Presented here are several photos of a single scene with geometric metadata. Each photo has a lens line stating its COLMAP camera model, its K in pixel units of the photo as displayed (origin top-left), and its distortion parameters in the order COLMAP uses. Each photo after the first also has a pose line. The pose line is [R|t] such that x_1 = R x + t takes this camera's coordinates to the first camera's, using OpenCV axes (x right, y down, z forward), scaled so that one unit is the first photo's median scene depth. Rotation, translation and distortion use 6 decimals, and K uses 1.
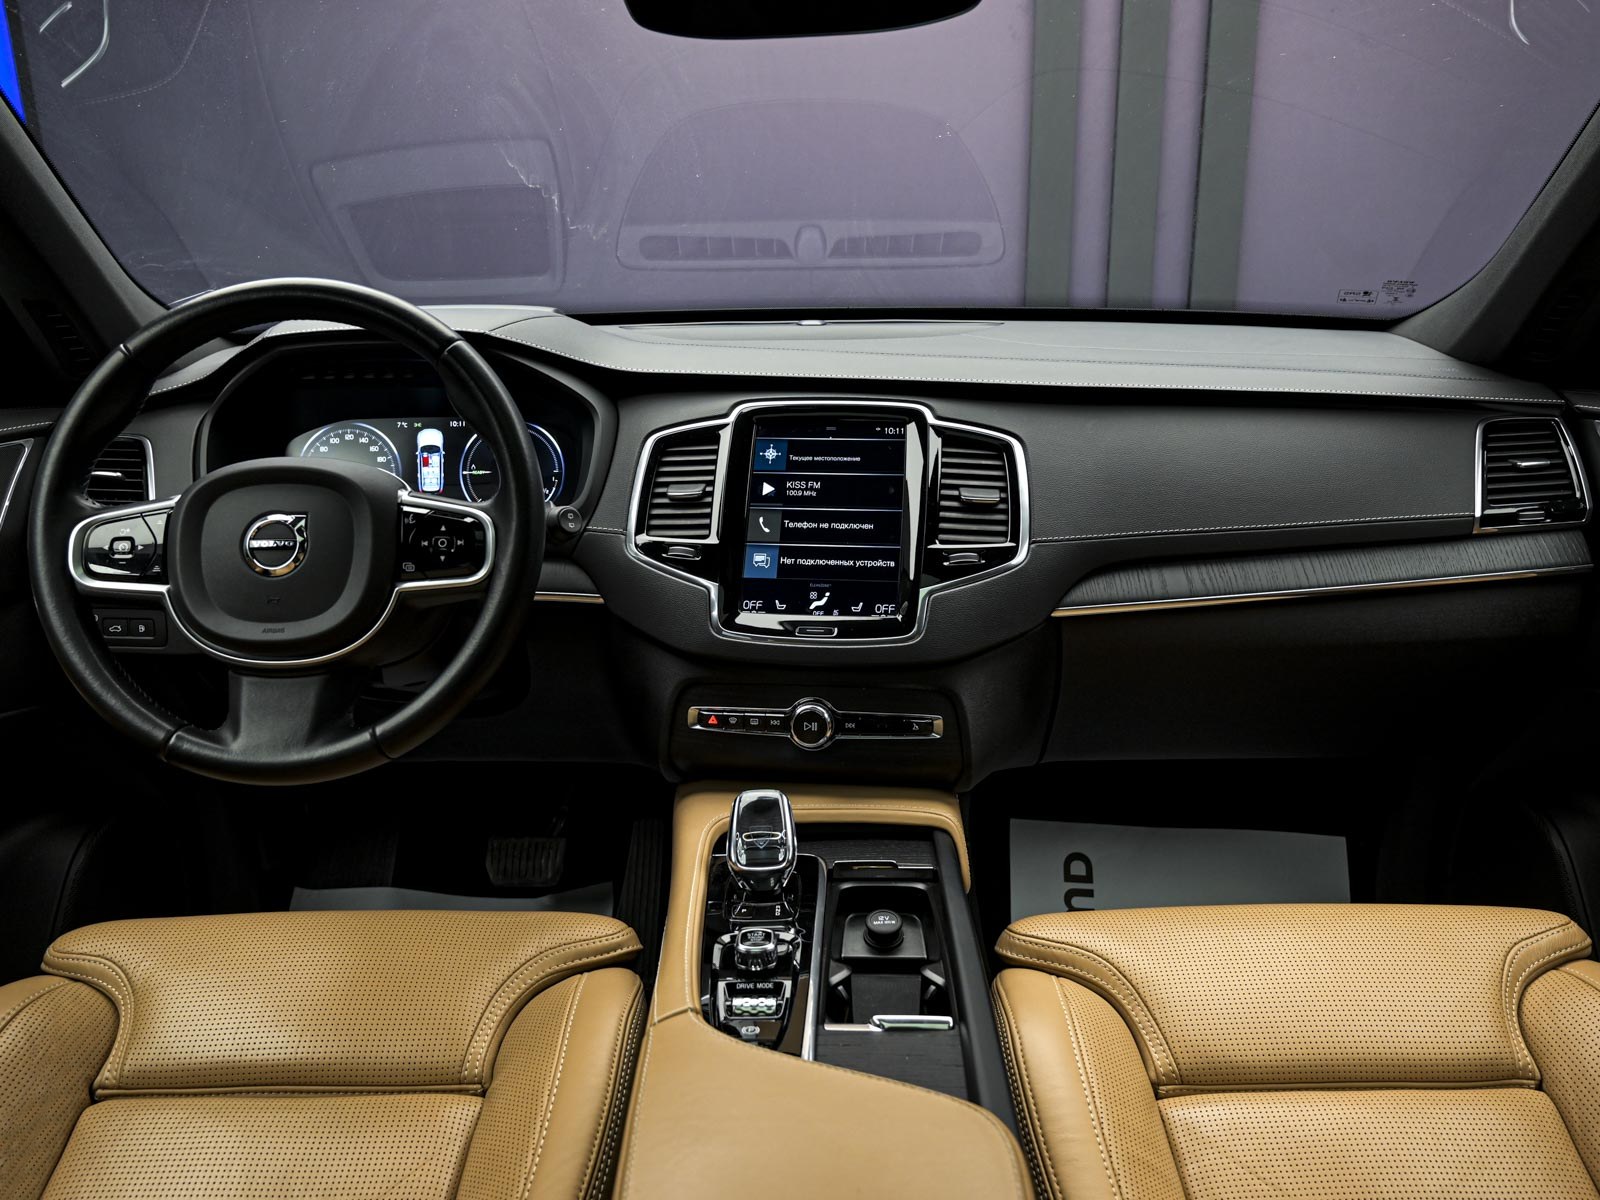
lens RADIAL K [[1128.9, 0, 804.3], [0, 1128.9, 598.4], [0, 0, 1]] dist [-0.059650, 0.000454]
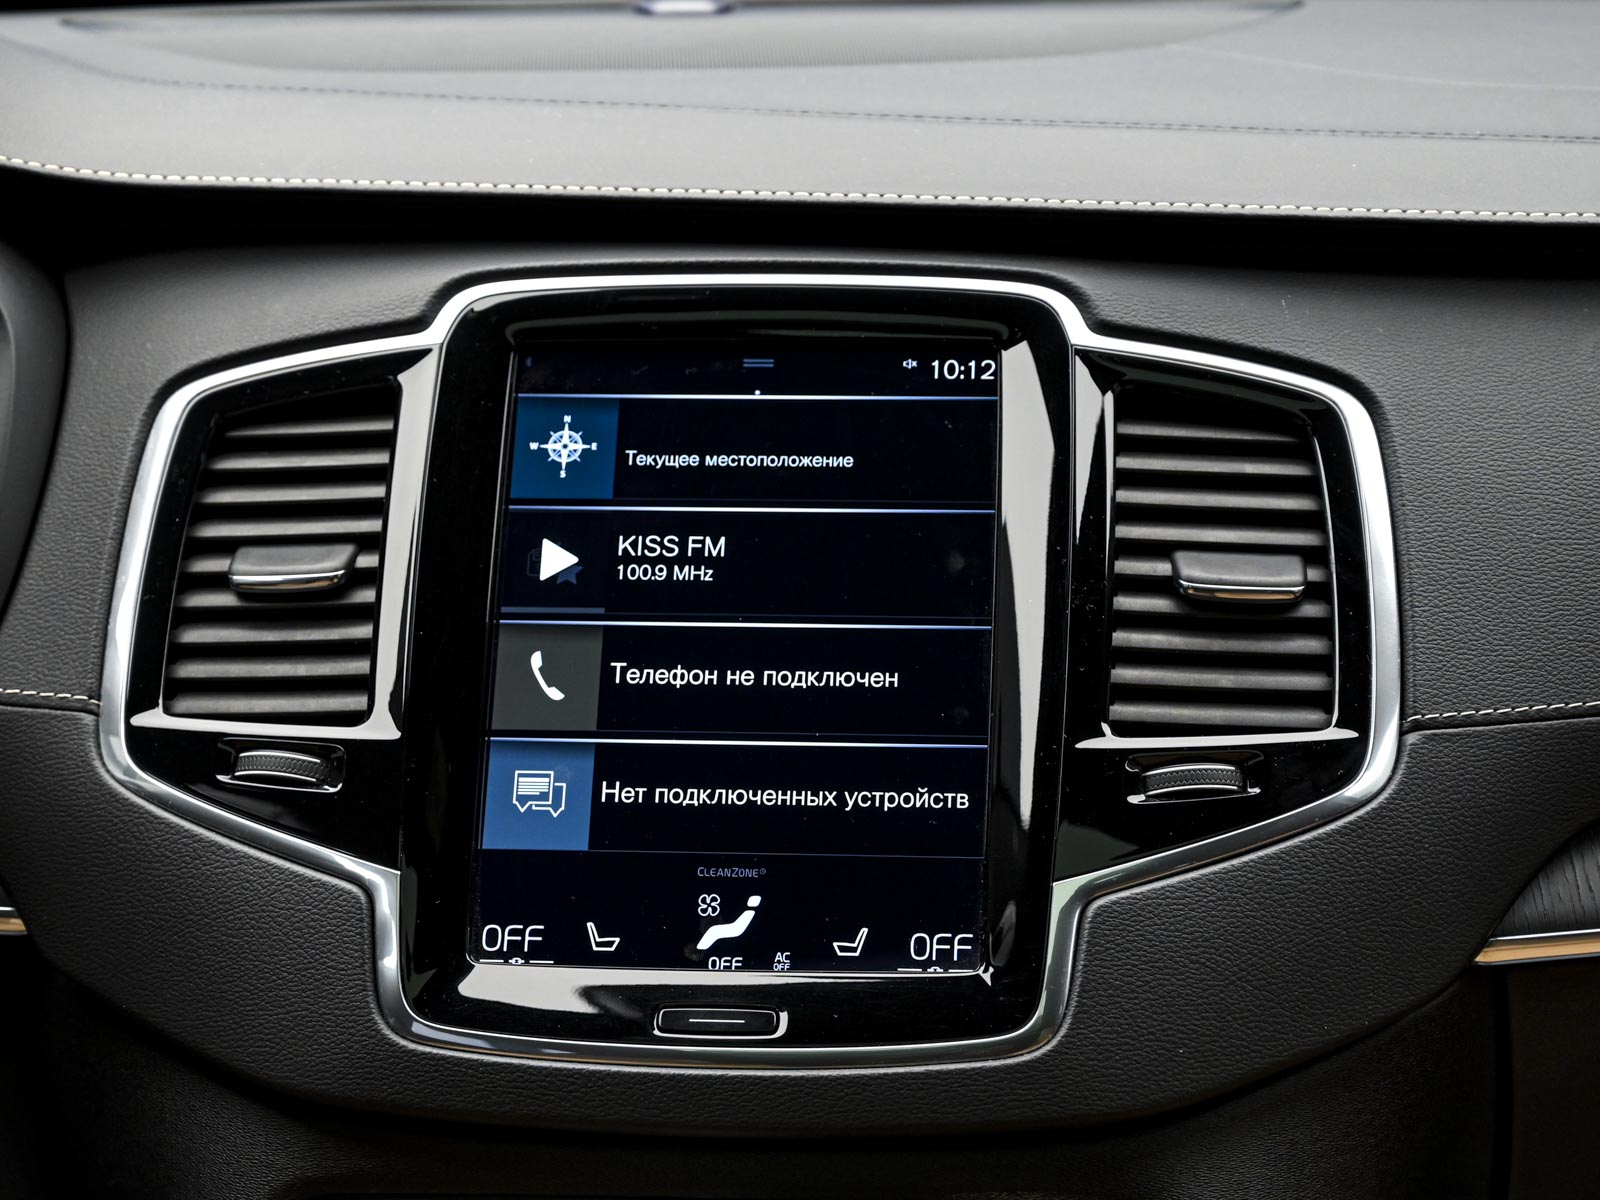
lens RADIAL K [[3047.2, 0, 796.2], [0, 3047.2, 603.9], [0, 0, 1]] dist [-0.084748, 0.000000]
pose [[0.999791, -0.007138, 0.019143, 0.017244], [0.009222, 0.993765, -0.111114, 0.008415], [-0.018230, 0.111267, 0.993623, 0.168907]]
